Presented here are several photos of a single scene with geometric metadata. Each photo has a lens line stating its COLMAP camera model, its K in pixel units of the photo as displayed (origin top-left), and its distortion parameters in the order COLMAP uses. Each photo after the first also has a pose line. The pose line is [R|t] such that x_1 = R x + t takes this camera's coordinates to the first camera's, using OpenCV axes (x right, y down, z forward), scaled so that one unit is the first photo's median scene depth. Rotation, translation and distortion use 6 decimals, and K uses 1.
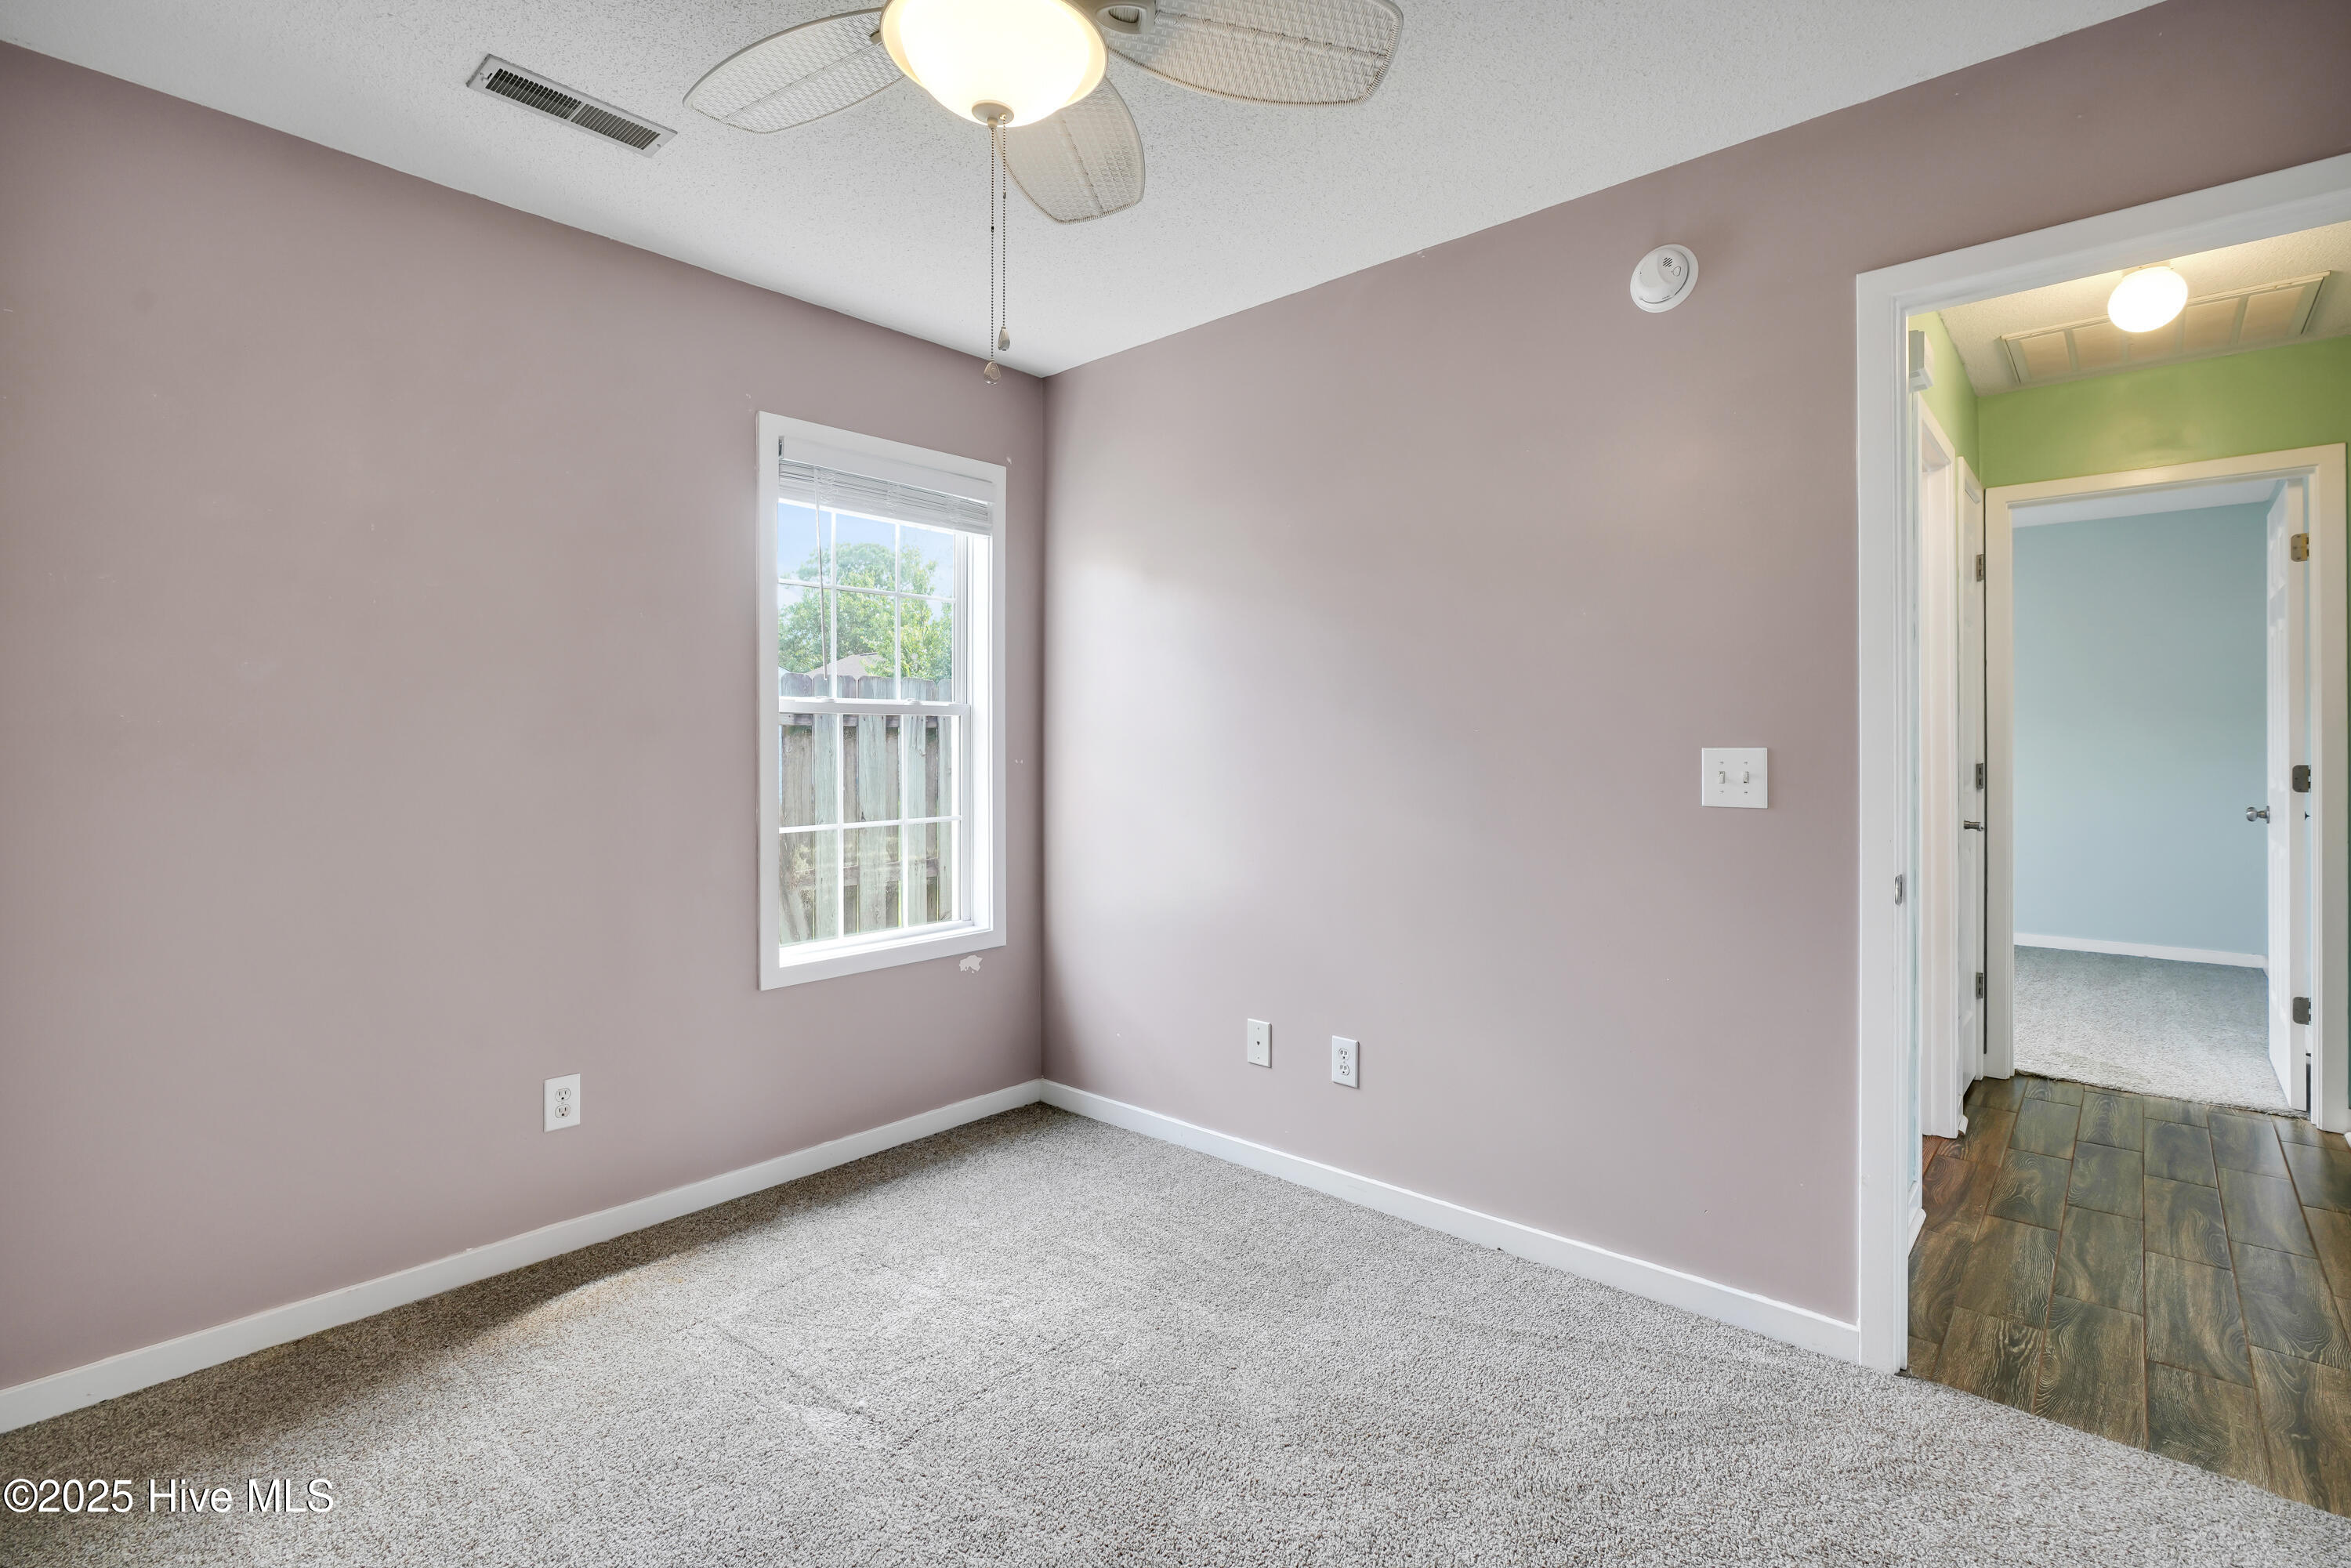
lens RADIAL K [[1073.5, 0, 1169.2], [0, 1073.5, 738.5], [0, 0, 1]] dist [0.000436, 0.000626]
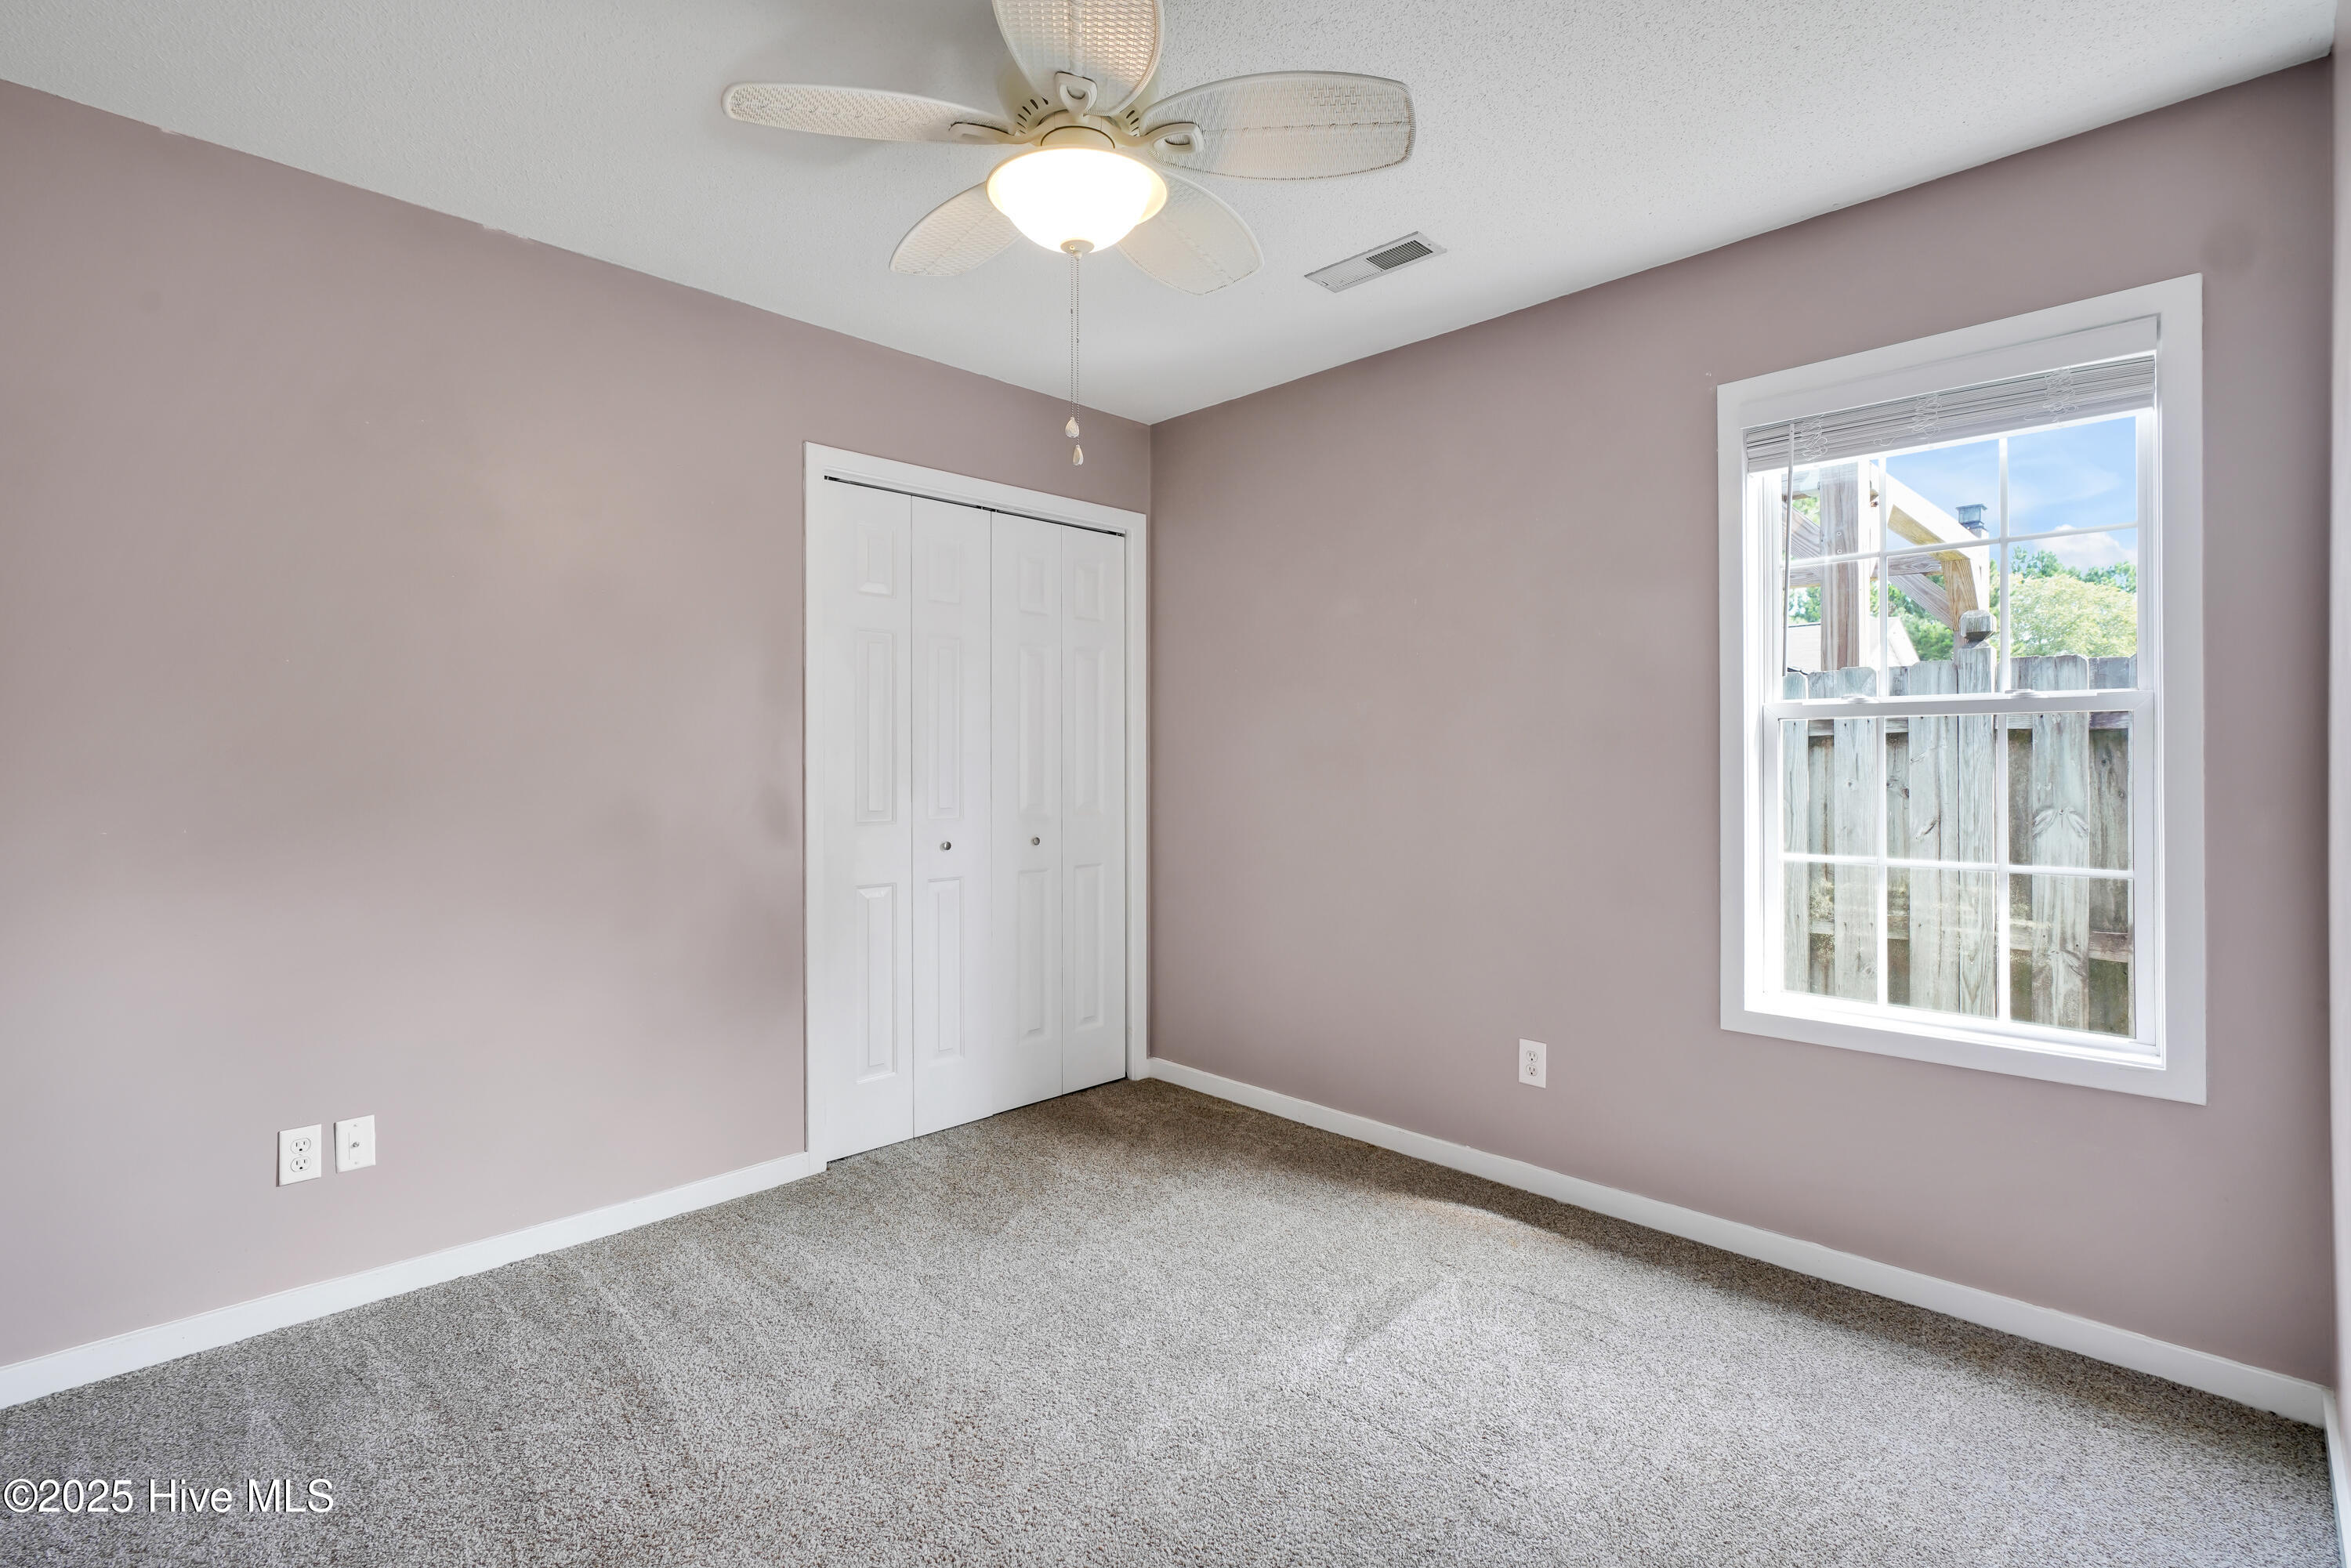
lens RADIAL K [[1073.6, 0, 1170.6], [0, 1073.6, 757.3], [0, 0, 1]] dist [-0.013918, 0.001140]
pose [[-0.035133, 0.001852, -0.999381, 0.525876], [0.003647, 0.999992, 0.001725, 0.003814], [0.999376, -0.003584, -0.035140, 0.563315]]
